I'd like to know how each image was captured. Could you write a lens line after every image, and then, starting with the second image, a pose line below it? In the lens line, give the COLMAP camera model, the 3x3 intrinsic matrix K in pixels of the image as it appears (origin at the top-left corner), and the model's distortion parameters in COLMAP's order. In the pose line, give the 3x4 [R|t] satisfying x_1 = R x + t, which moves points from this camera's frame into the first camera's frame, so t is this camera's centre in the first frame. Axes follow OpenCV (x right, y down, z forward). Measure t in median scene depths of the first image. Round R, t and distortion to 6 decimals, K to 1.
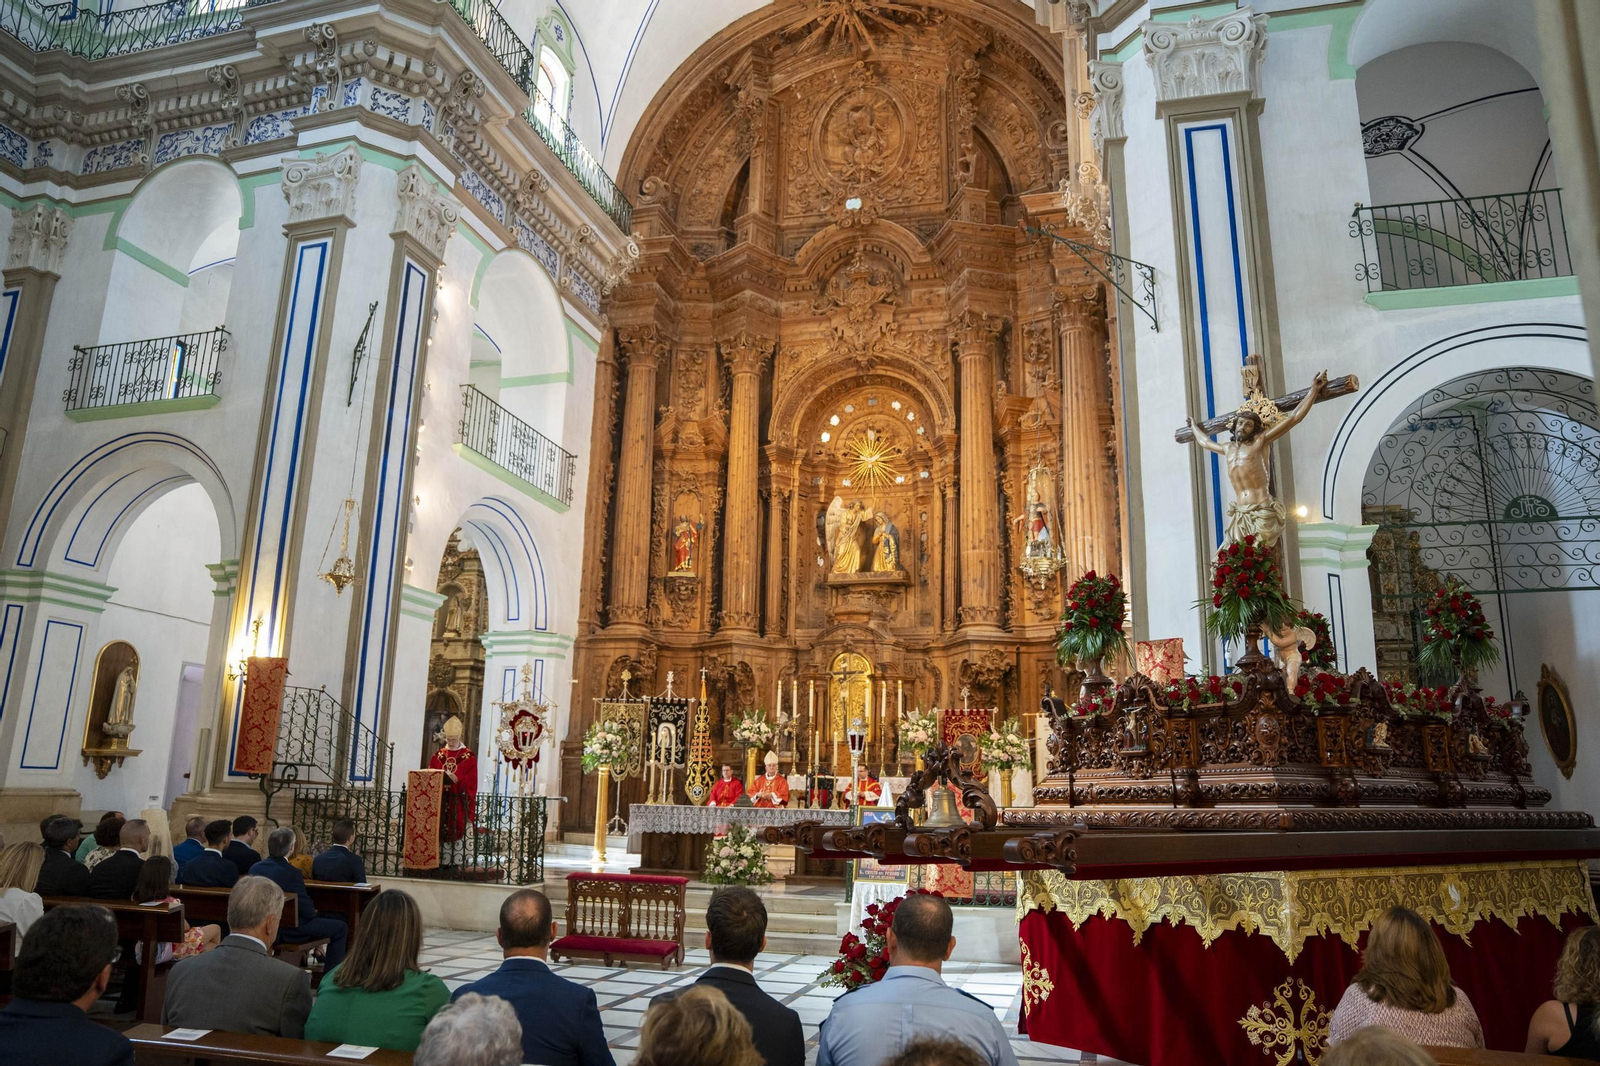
lens RADIAL K [[1101.5, 0, 801.9], [0, 1101.5, 509.3], [0, 0, 1]] dist [-0.099557, 0.049517]
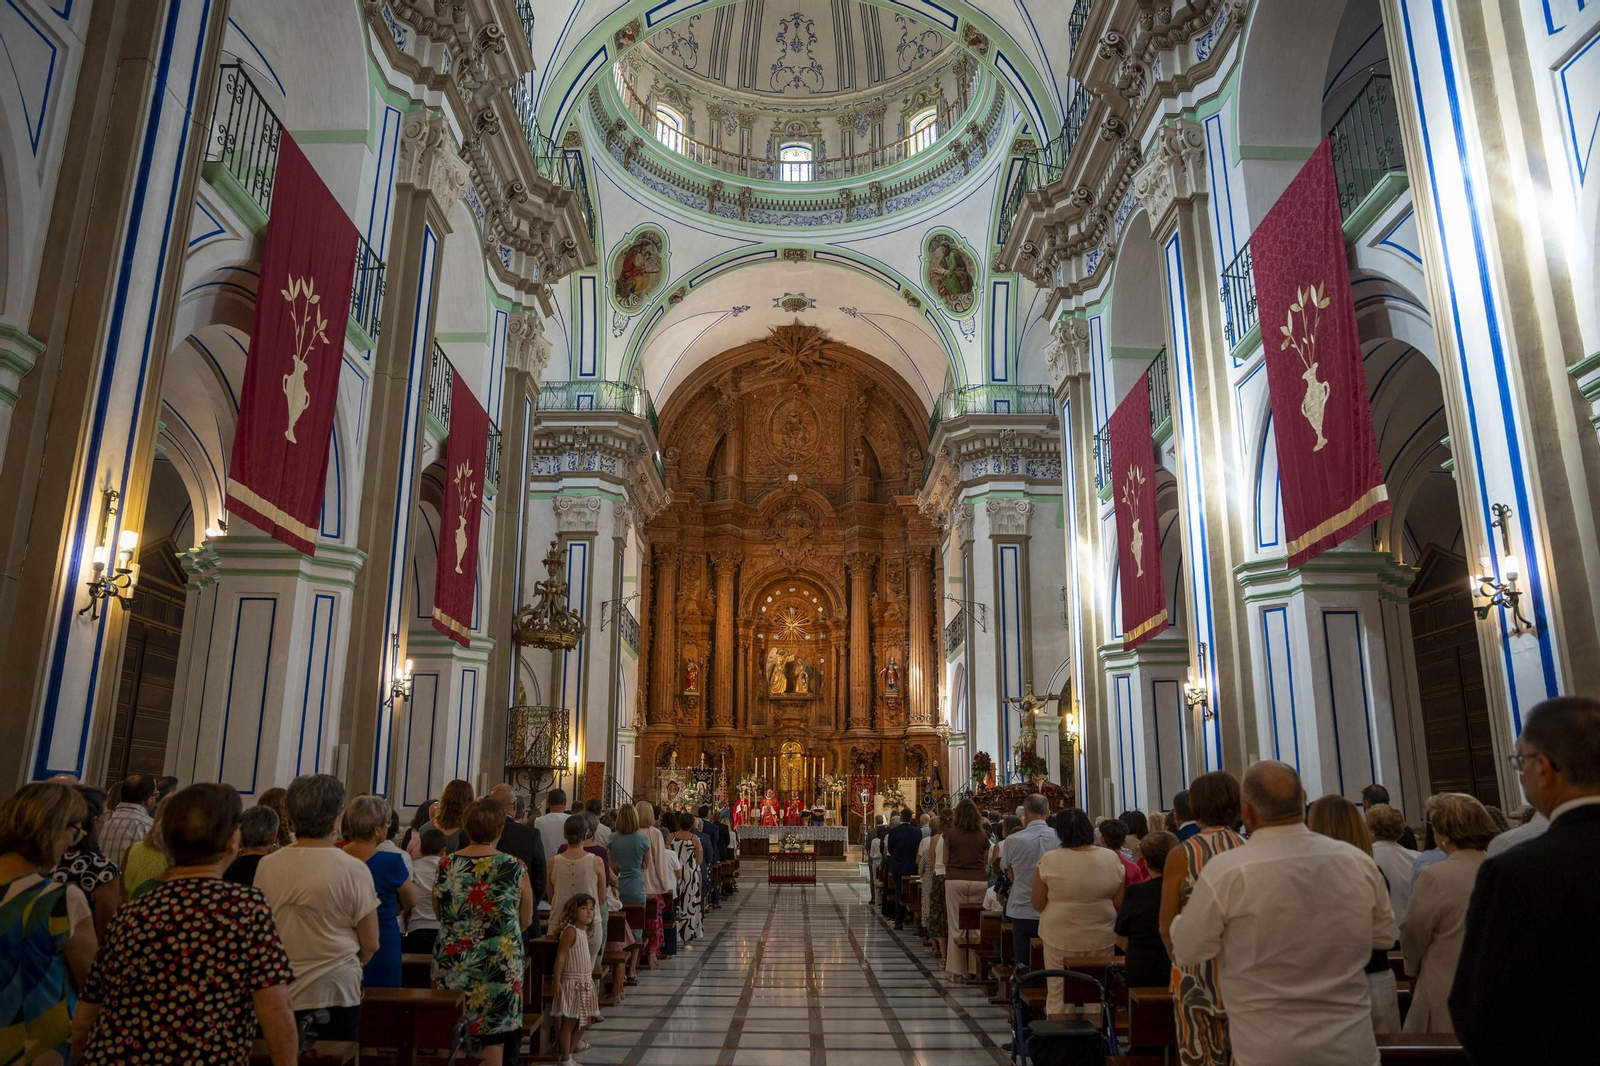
lens RADIAL K [[1101.5, 0, 803.5], [0, 1101.5, 532.1], [0, 0, 1]] dist [-0.099557, 0.049517]
pose [[0.963564, 0.056053, 0.261538, -0.404503], [-0.056868, 0.998372, -0.004460, -0.196537], [-0.261362, -0.010575, 0.965183, -0.712866]]
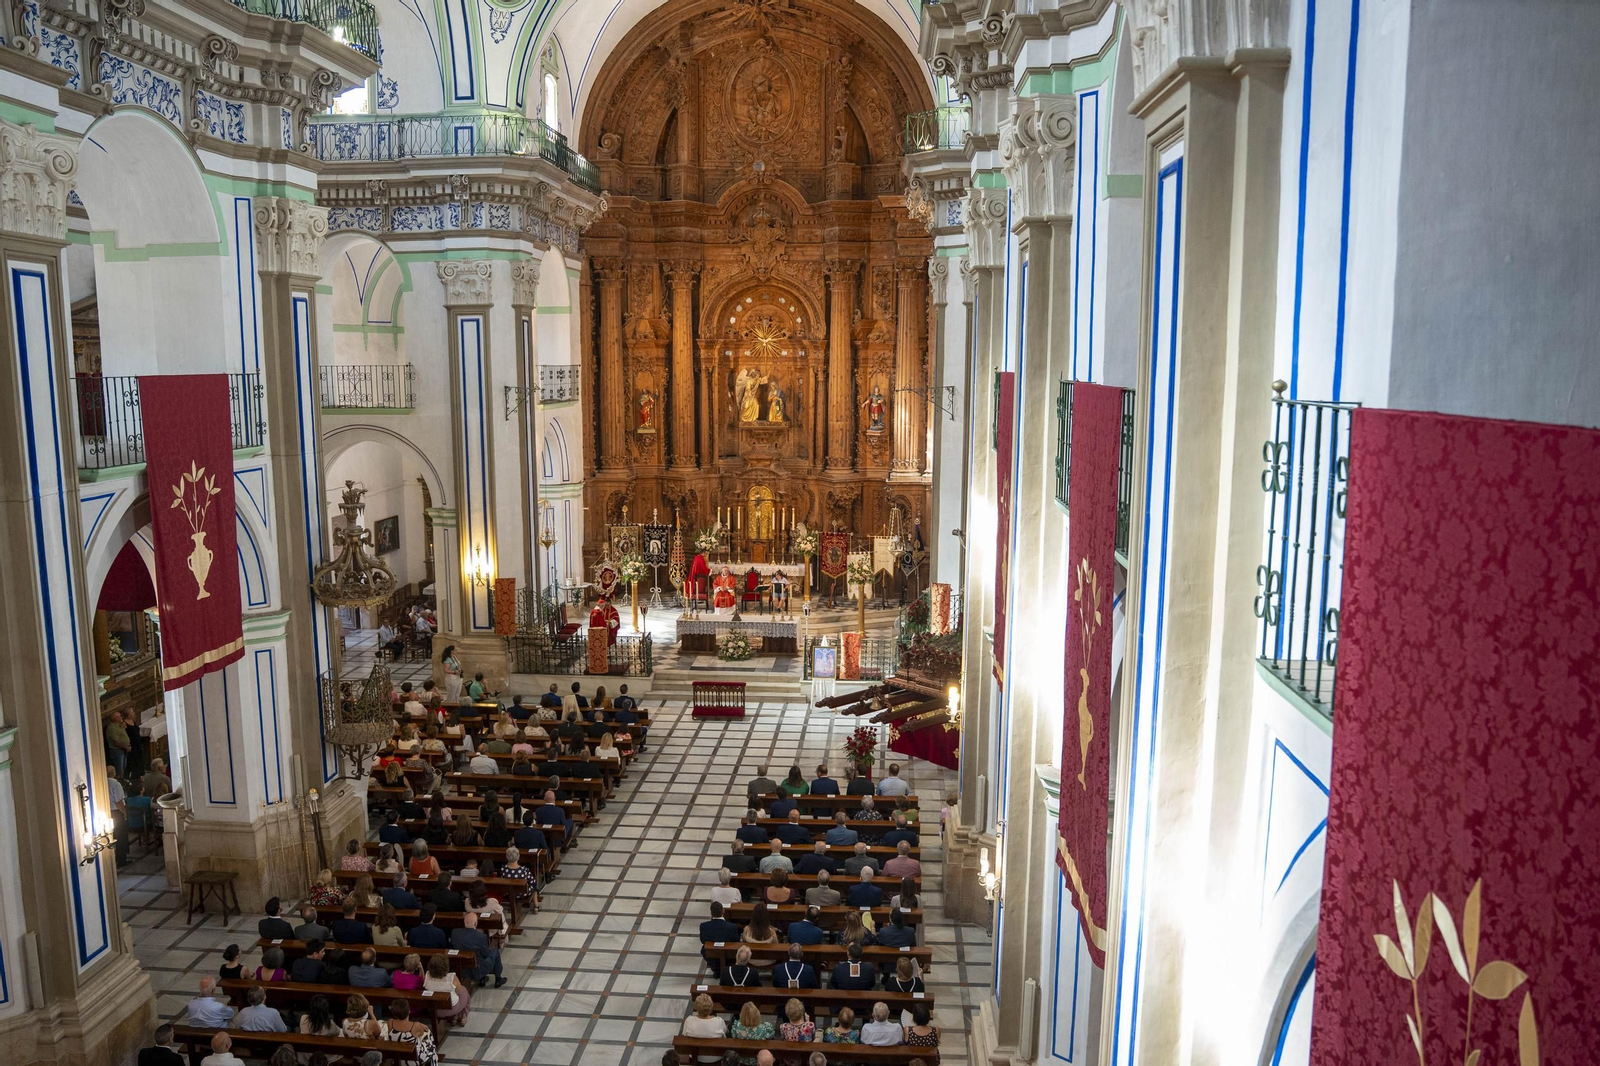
lens RADIAL K [[1232.8, 0, 798.6], [0, 1232.8, 493.4], [0, 0, 1]] dist [-0.071419, 0.019189]
pose [[0.981559, -0.038791, 0.187180, -0.223926], [-0.032021, 0.931992, 0.361062, -0.480443], [-0.188456, -0.360398, 0.913563, -0.626463]]
